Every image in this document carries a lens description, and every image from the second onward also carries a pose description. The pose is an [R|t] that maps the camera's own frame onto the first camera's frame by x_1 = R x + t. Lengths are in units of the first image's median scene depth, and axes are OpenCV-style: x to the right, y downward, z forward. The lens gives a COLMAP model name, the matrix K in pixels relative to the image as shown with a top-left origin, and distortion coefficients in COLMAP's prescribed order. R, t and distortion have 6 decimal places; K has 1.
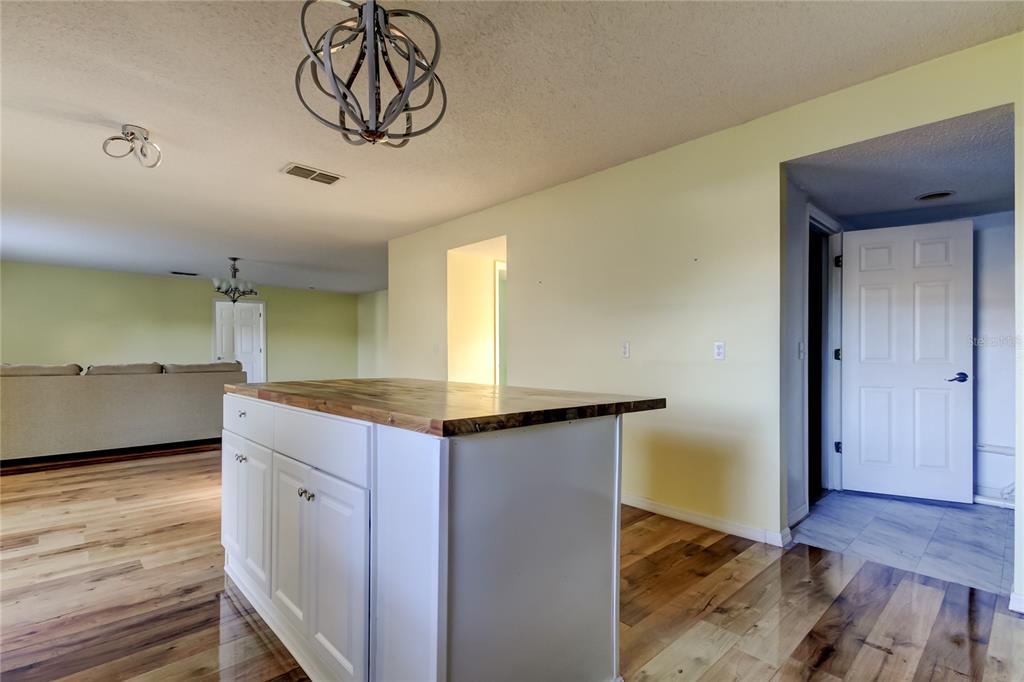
lens RADIAL K [[483.7, 0, 513.0], [0, 483.7, 349.3], [0, 0, 1]] dist [0.024748, -0.002529]
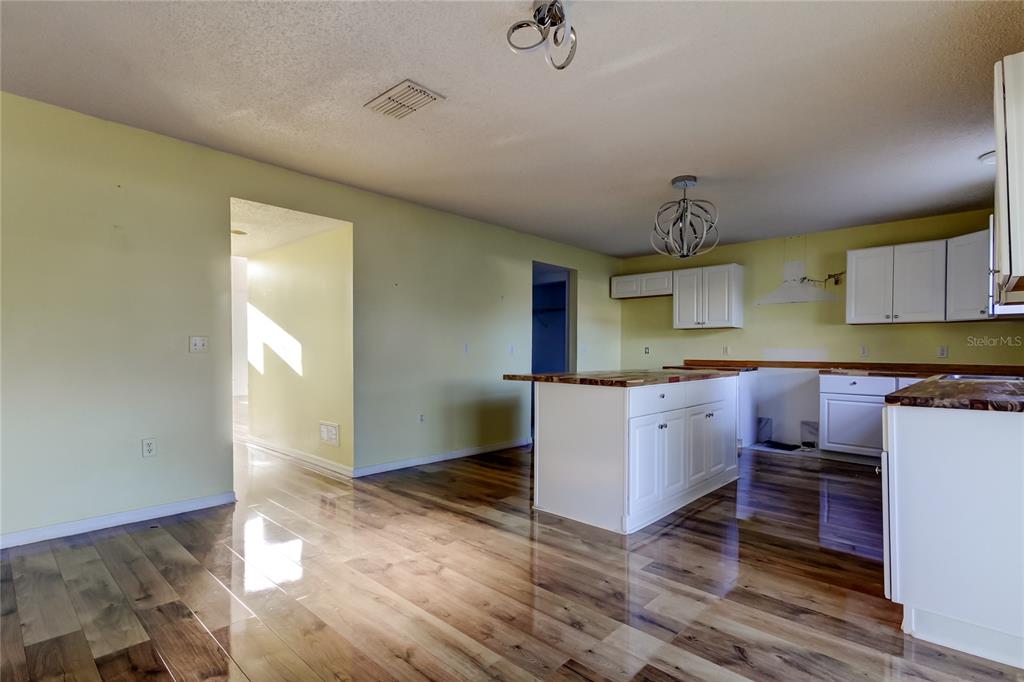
lens RADIAL K [[483.7, 0, 507.9], [0, 483.7, 348.1], [0, 0, 1]] dist [0.024748, -0.002529]
pose [[-0.055552, 0.003887, 0.998448, -1.800607], [-0.013961, 0.999892, -0.004670, 0.009046], [-0.998358, -0.014199, -0.055492, 1.404130]]
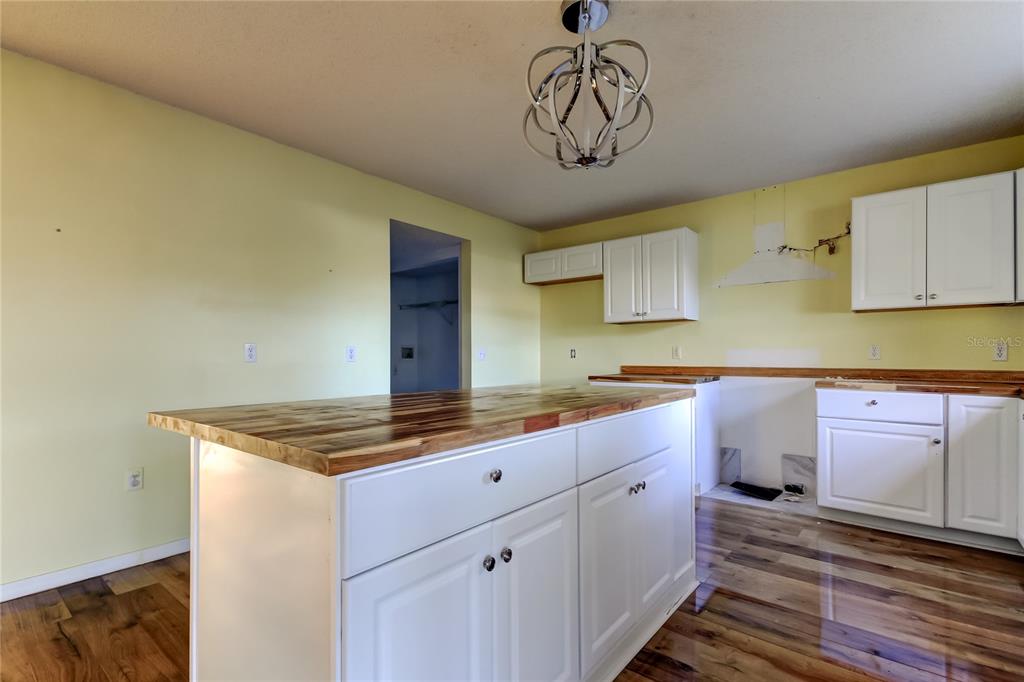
lens RADIAL K [[483.7, 0, 503.5], [0, 483.7, 346.7], [0, 0, 1]] dist [0.024748, -0.002529]
pose [[-0.126445, 0.017414, 0.991821, -1.008611], [-0.005700, 0.999817, -0.018281, 0.008144], [-0.991957, -0.007965, -0.126323, 0.975287]]
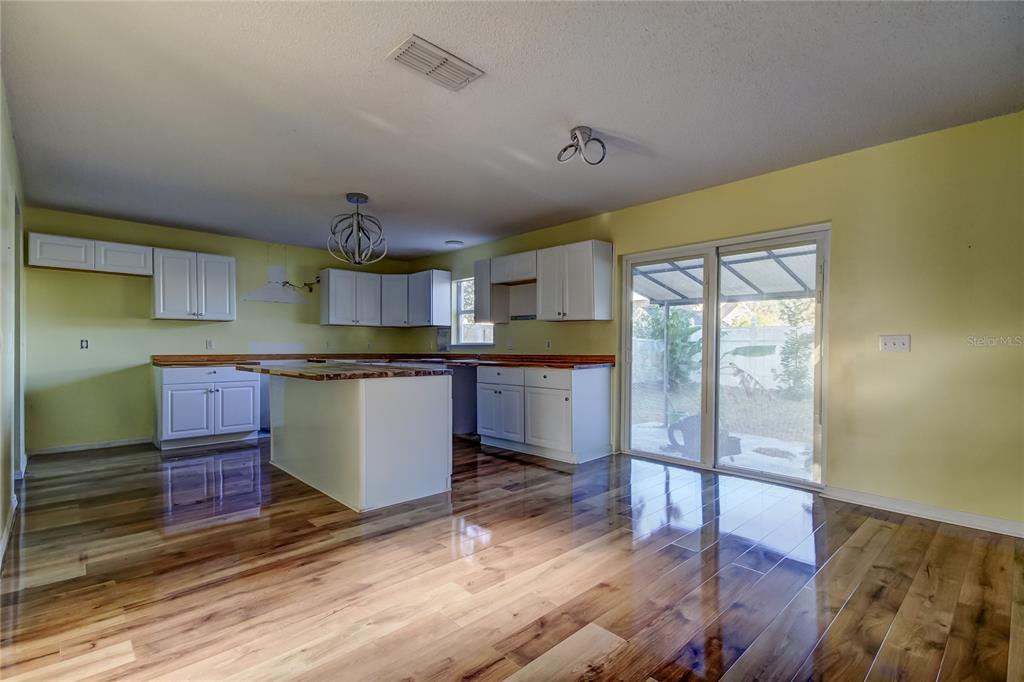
lens RADIAL K [[483.7, 0, 514.2], [0, 483.7, 349.4], [0, 0, 1]] dist [0.024748, -0.002529]
pose [[-0.999965, -0.004359, 0.007144, -0.826358], [-0.004380, 0.999986, -0.002922, 0.019513], [-0.007131, -0.002953, -0.999970, 2.575582]]
